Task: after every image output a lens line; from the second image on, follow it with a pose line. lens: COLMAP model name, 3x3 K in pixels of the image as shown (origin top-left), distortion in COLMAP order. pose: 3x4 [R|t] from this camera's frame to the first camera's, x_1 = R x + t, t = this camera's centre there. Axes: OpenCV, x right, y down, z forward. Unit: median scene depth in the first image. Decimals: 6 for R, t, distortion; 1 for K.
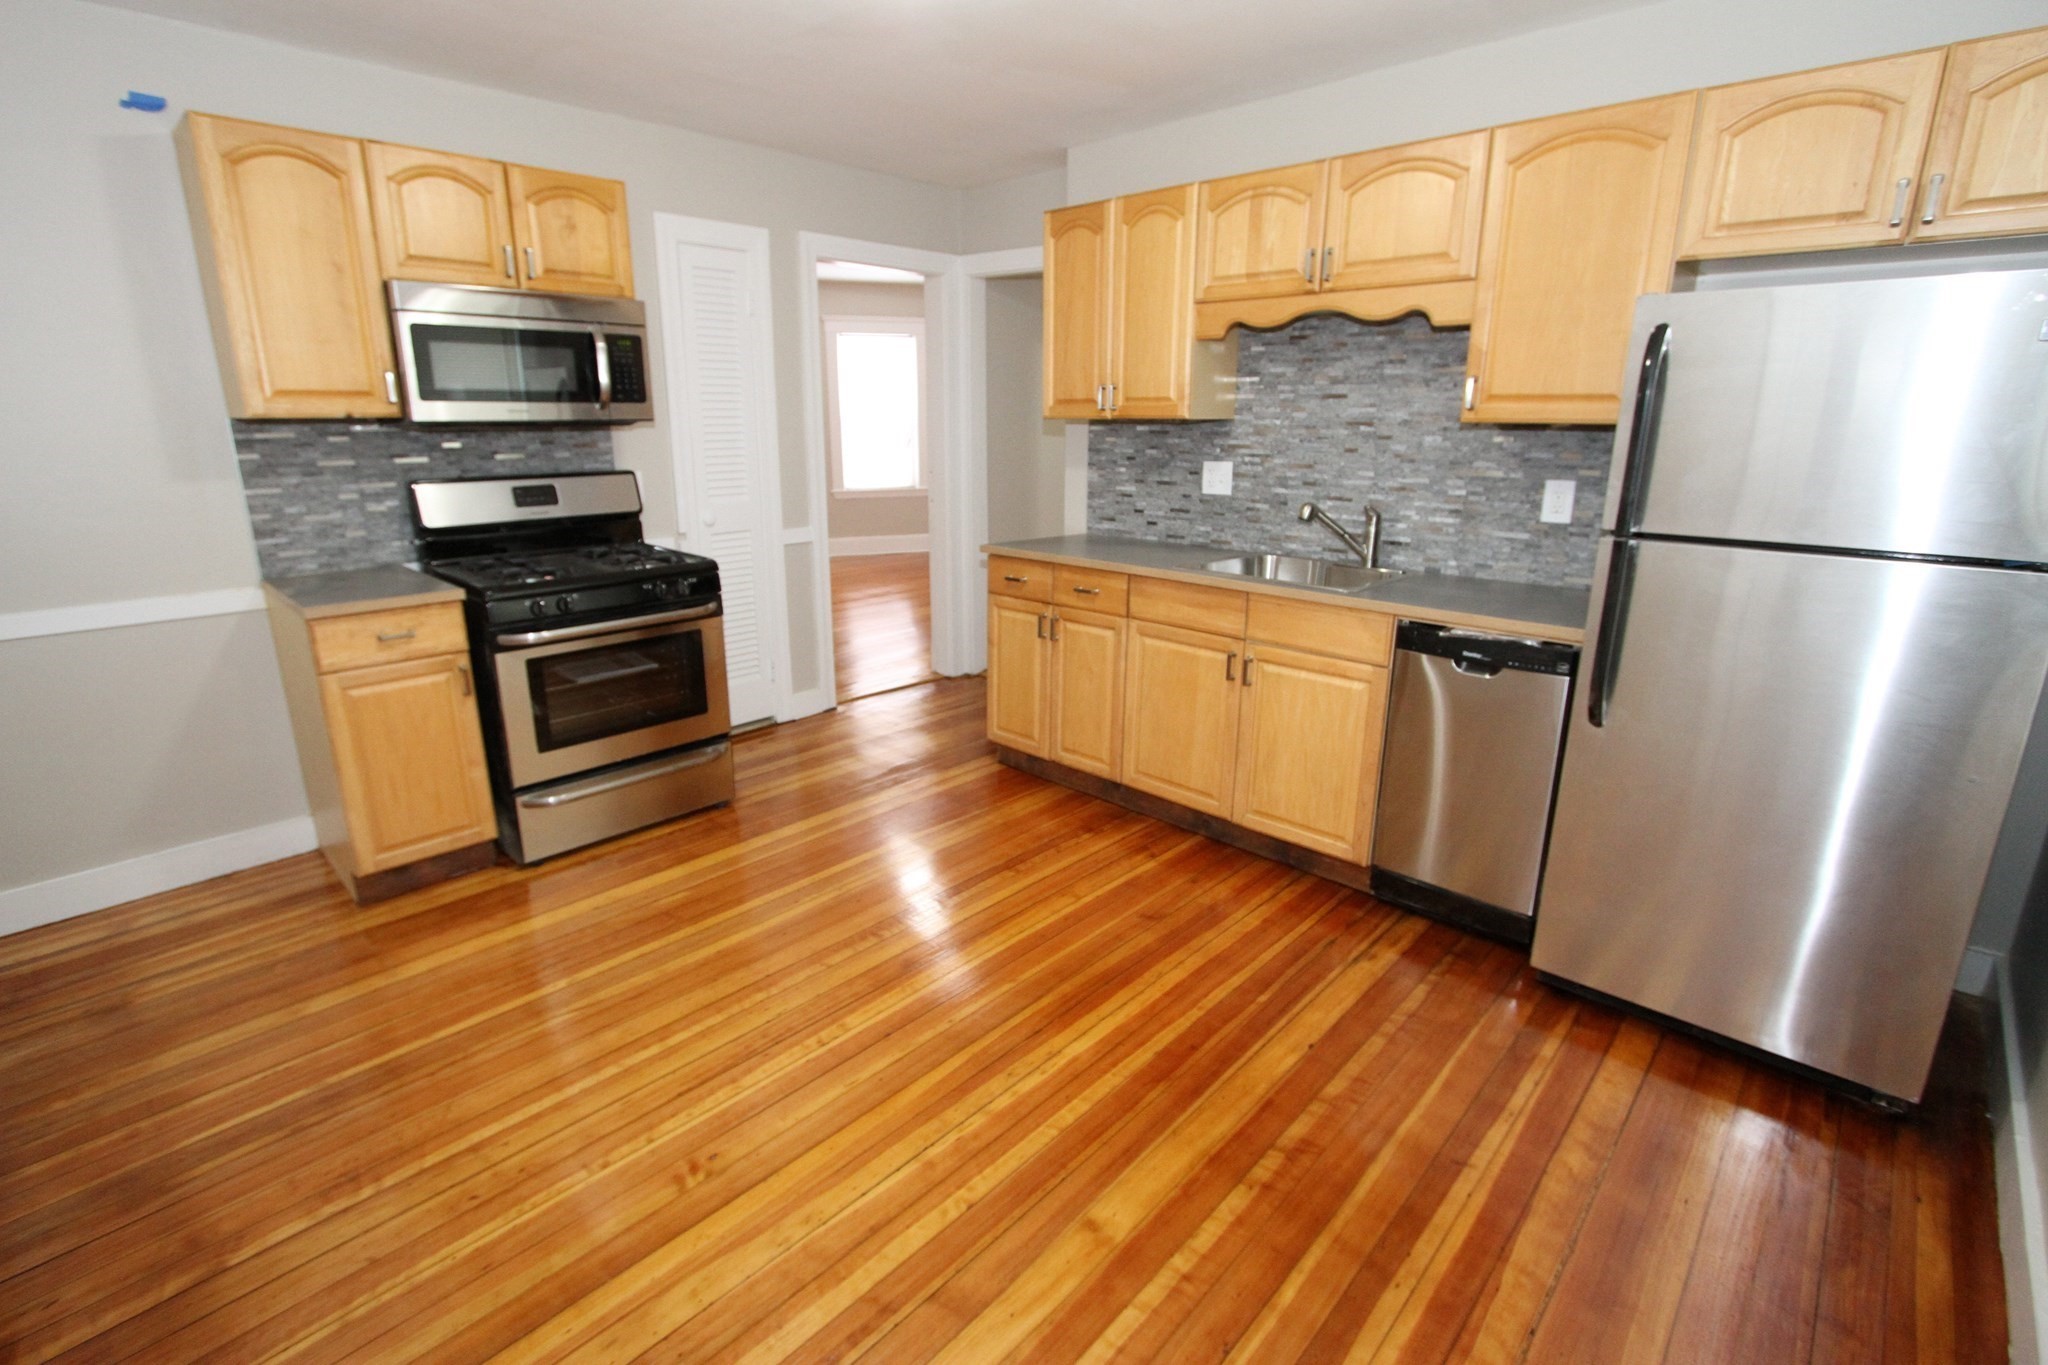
lens RADIAL K [[942.4, 0, 1008.6], [0, 942.4, 674.4], [0, 0, 1]] dist [-0.024123, 0.004741]
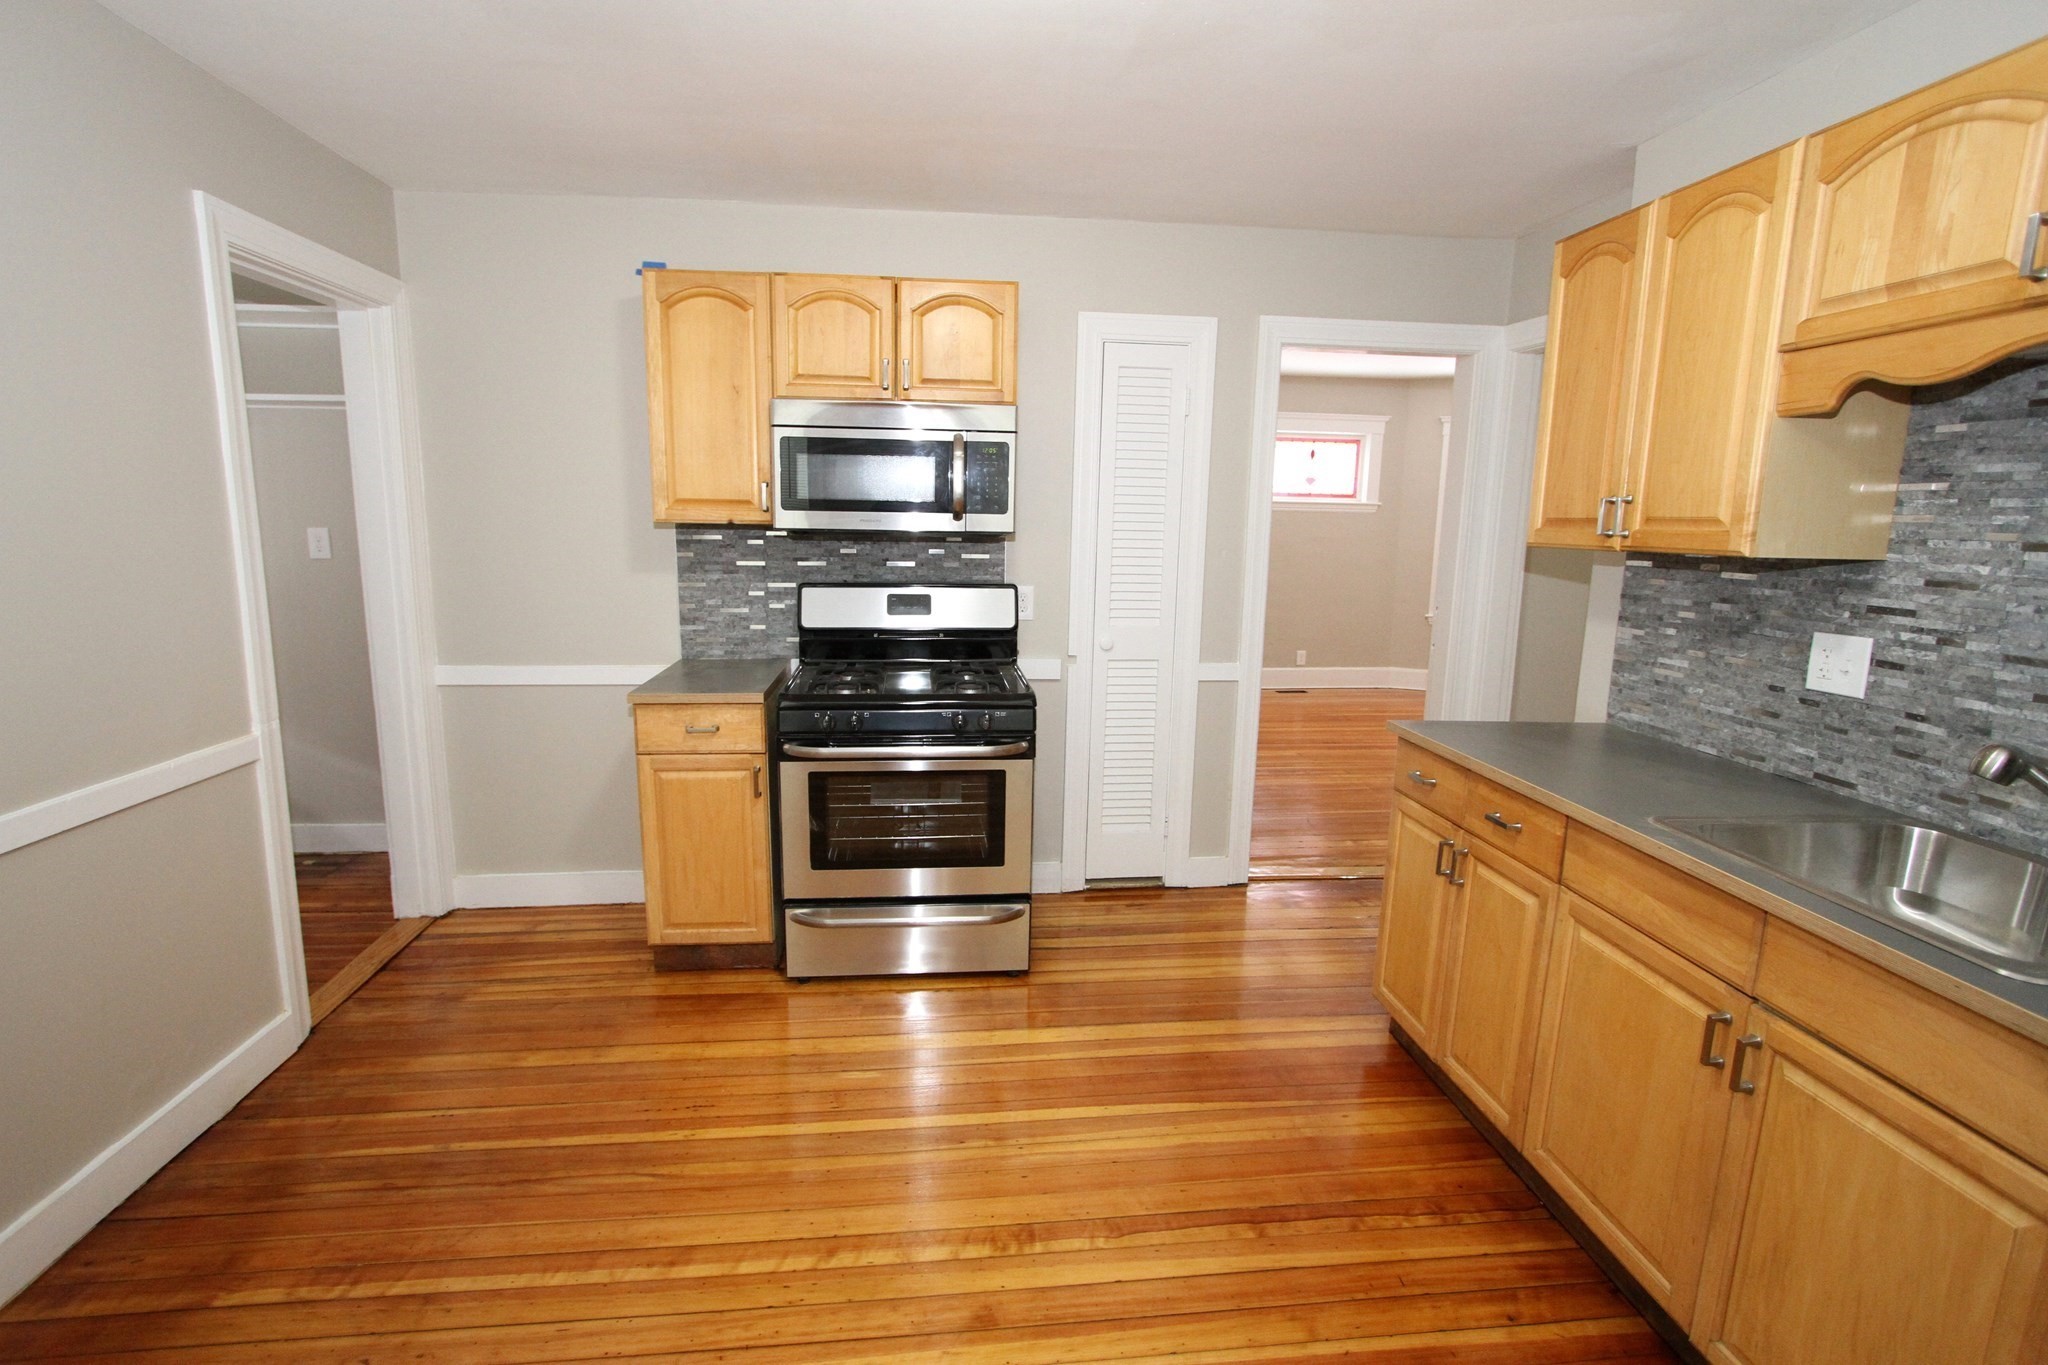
lens RADIAL K [[942.4, 0, 1010.0], [0, 942.4, 681.8], [0, 0, 1]] dist [-0.024123, 0.004741]
pose [[0.761627, 0.124427, -0.635958, 0.235093], [-0.188051, 0.981599, -0.033159, -0.107533], [0.620130, 0.144848, 0.771011, 0.343896]]
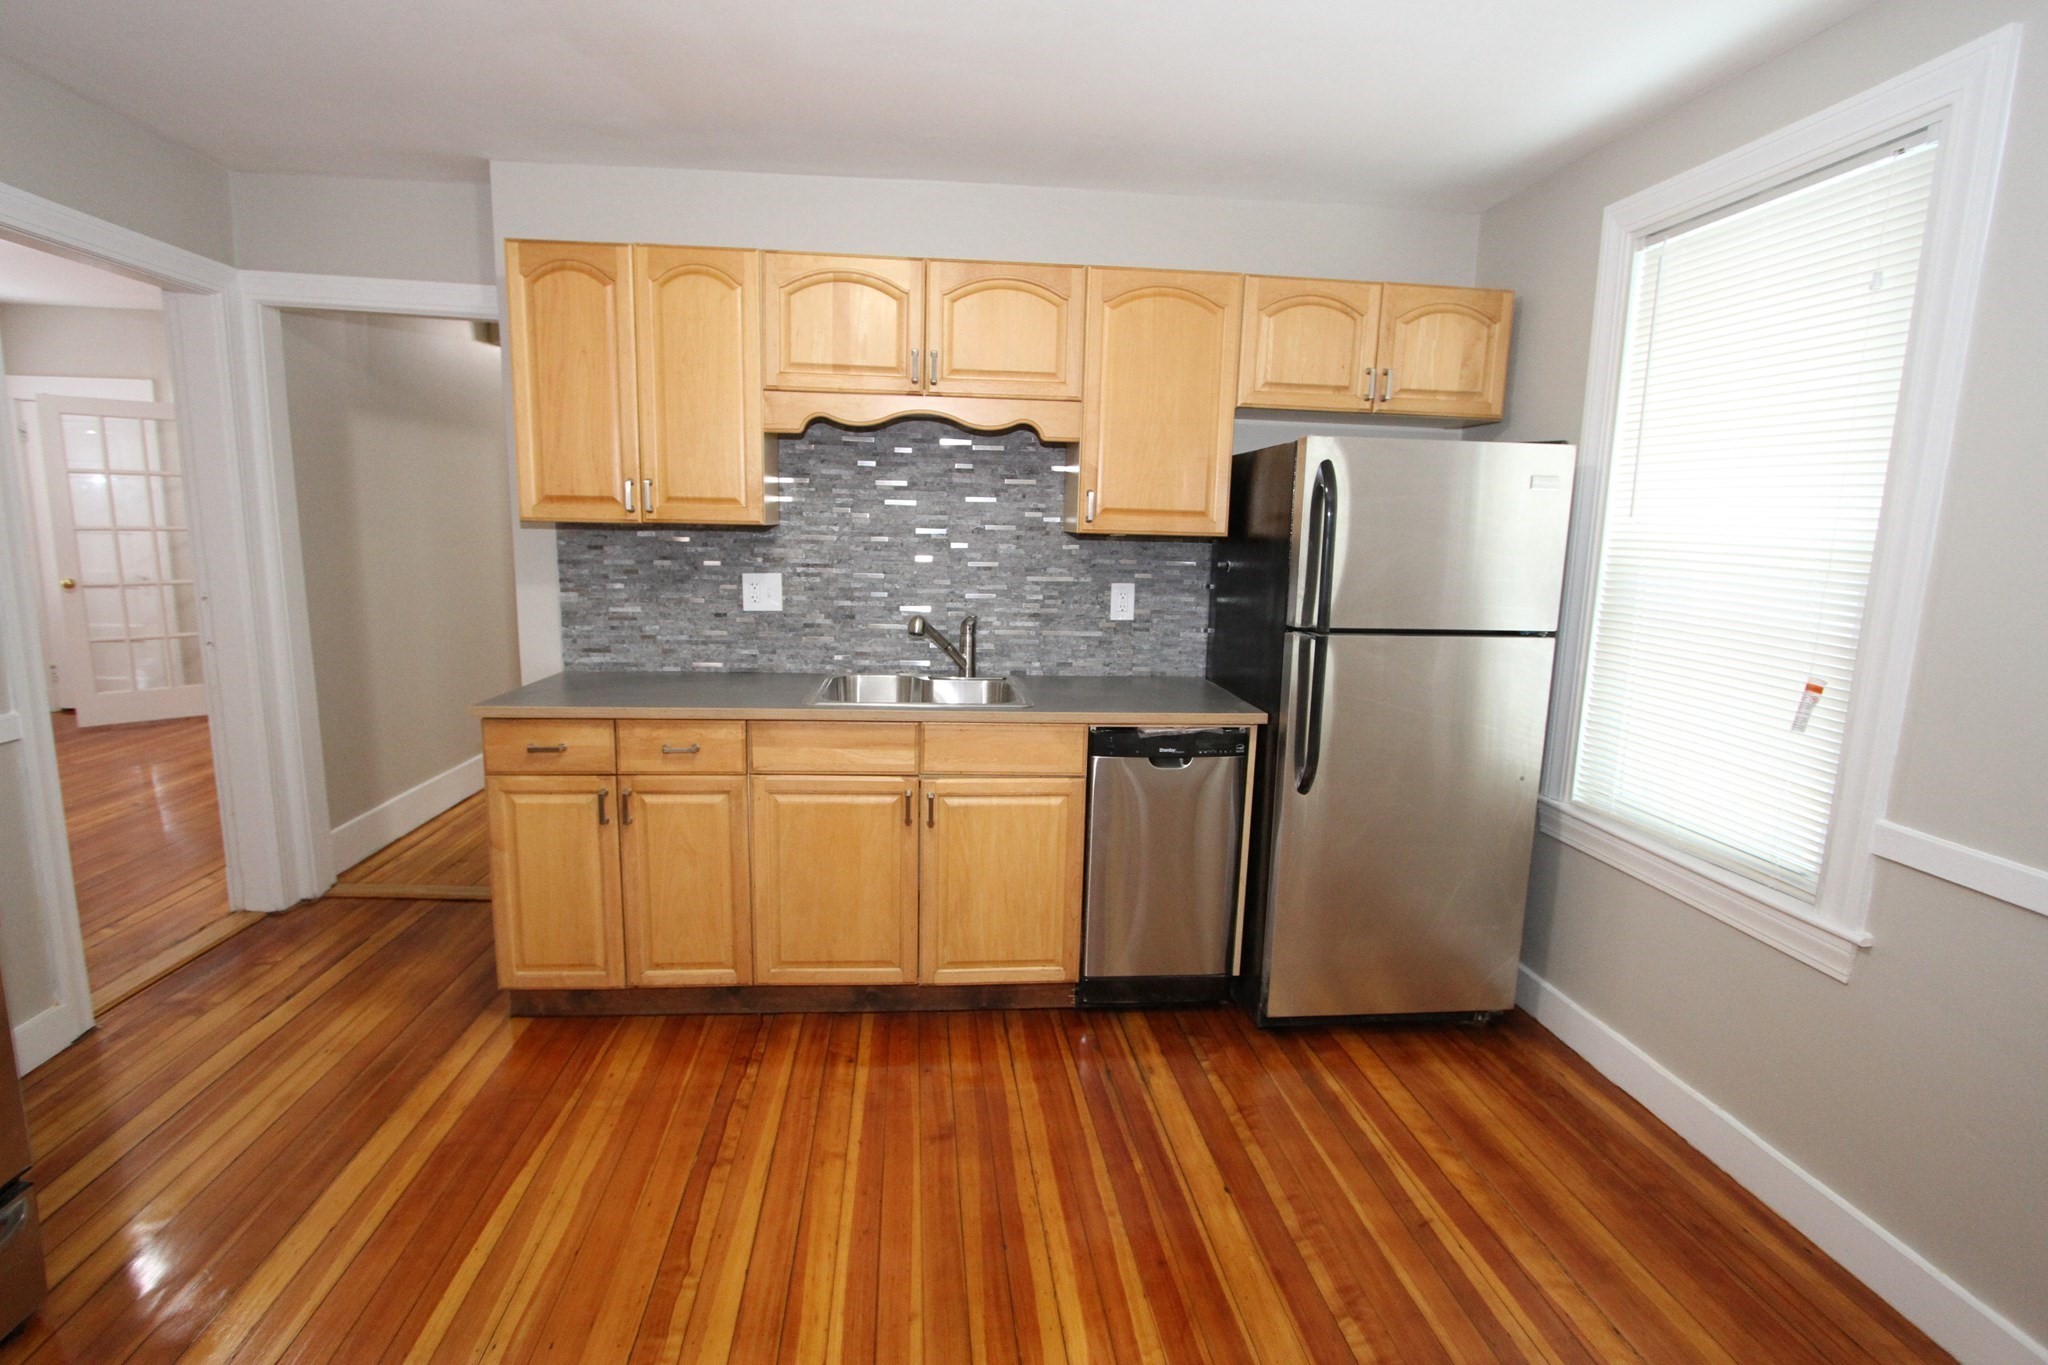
lens RADIAL K [[942.4, 0, 1003.7], [0, 942.4, 680.6], [0, 0, 1]] dist [-0.024123, 0.004741]
pose [[0.650755, -0.112997, 0.750833, -0.335993], [0.179213, 0.983783, -0.007271, -0.099702], [-0.737835, 0.139291, 0.660452, 0.338819]]
